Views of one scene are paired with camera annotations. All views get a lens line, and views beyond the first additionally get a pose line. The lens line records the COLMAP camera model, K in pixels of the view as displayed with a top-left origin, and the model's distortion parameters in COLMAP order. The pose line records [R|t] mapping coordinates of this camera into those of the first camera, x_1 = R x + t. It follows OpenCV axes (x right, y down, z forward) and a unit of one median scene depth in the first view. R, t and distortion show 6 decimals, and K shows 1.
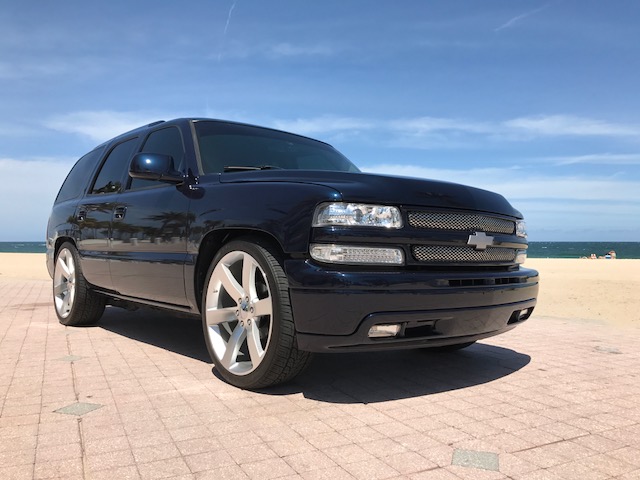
lens RADIAL K [[528.7, 0, 318.2], [0, 528.7, 239.3], [0, 0, 1]] dist [0.024077, -0.010688]
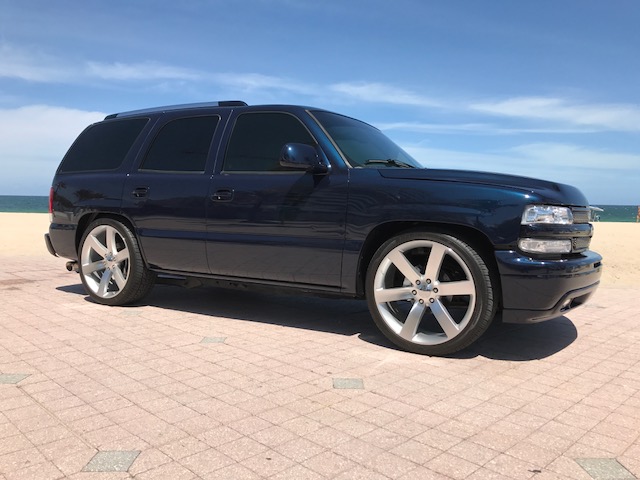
lens RADIAL K [[528.7, 0, 318.7], [0, 528.7, 238.4], [0, 0, 1]] dist [0.024077, -0.010688]
pose [[0.946873, -0.009923, 0.321454, -0.606786], [-0.015521, 0.996949, 0.076493, -0.055287], [-0.321233, -0.077418, 0.943831, -0.021228]]
